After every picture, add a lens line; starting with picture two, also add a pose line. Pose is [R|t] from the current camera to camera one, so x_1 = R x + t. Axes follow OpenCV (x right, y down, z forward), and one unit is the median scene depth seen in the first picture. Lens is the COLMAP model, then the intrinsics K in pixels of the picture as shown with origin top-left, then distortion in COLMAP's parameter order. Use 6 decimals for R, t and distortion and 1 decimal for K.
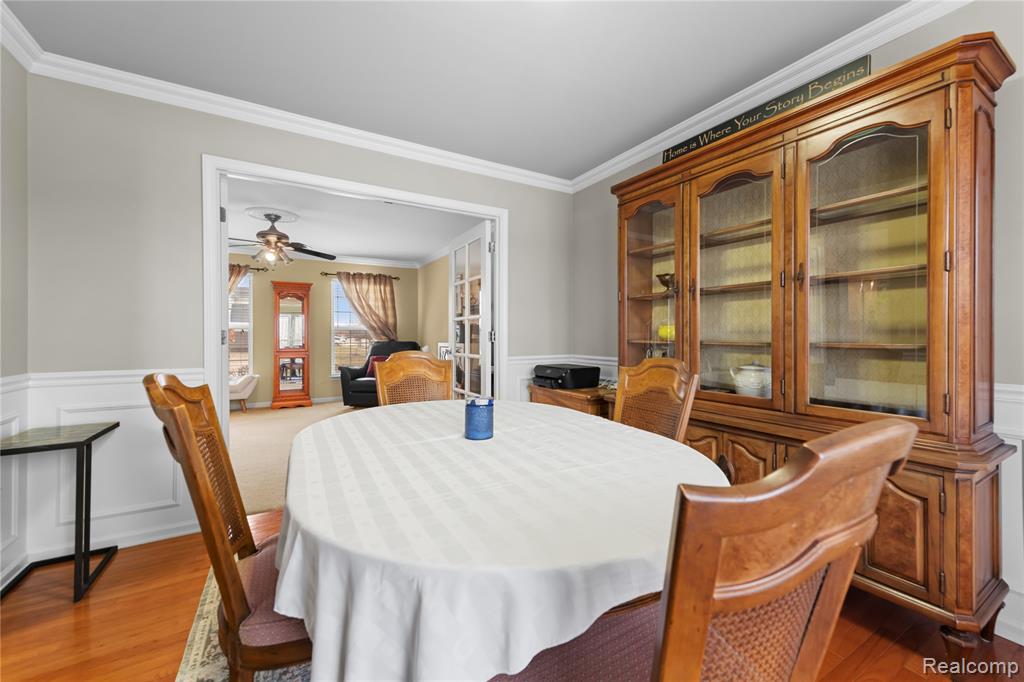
lens RADIAL K [[412.1, 0, 515.2], [0, 412.1, 336.3], [0, 0, 1]] dist [0.011626, -0.001550]
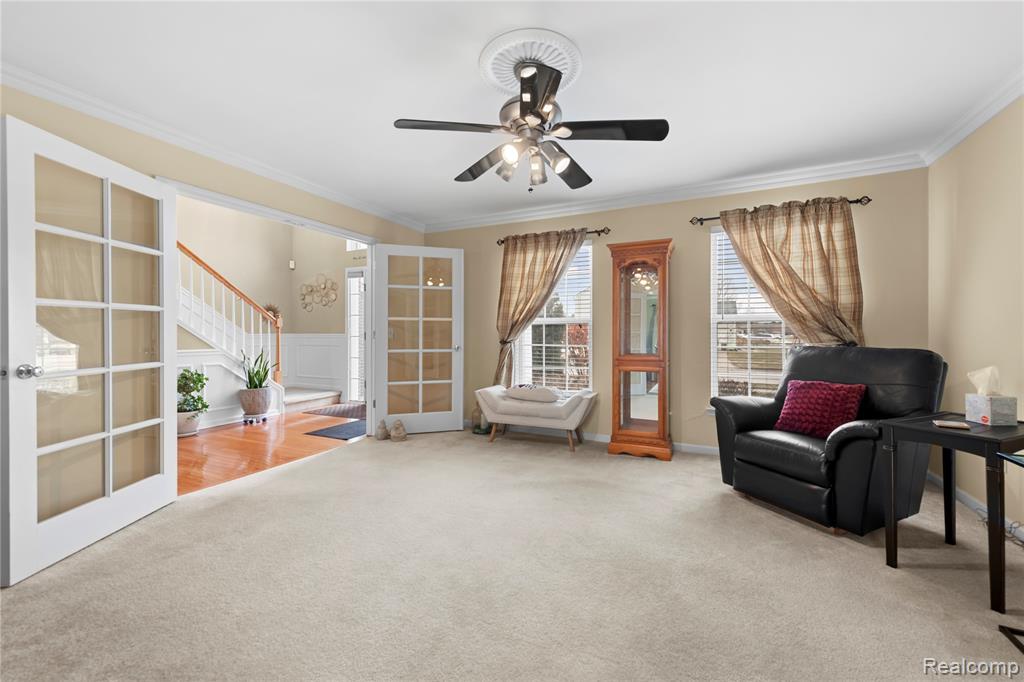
lens RADIAL K [[412.1, 0, 511.3], [0, 412.1, 333.8], [0, 0, 1]] dist [0.011626, -0.001550]
pose [[0.574251, 0.002679, -0.818675, -0.146506], [0.000205, 0.999994, 0.003416, -0.001748], [0.818679, -0.002129, 0.574247, 0.462282]]
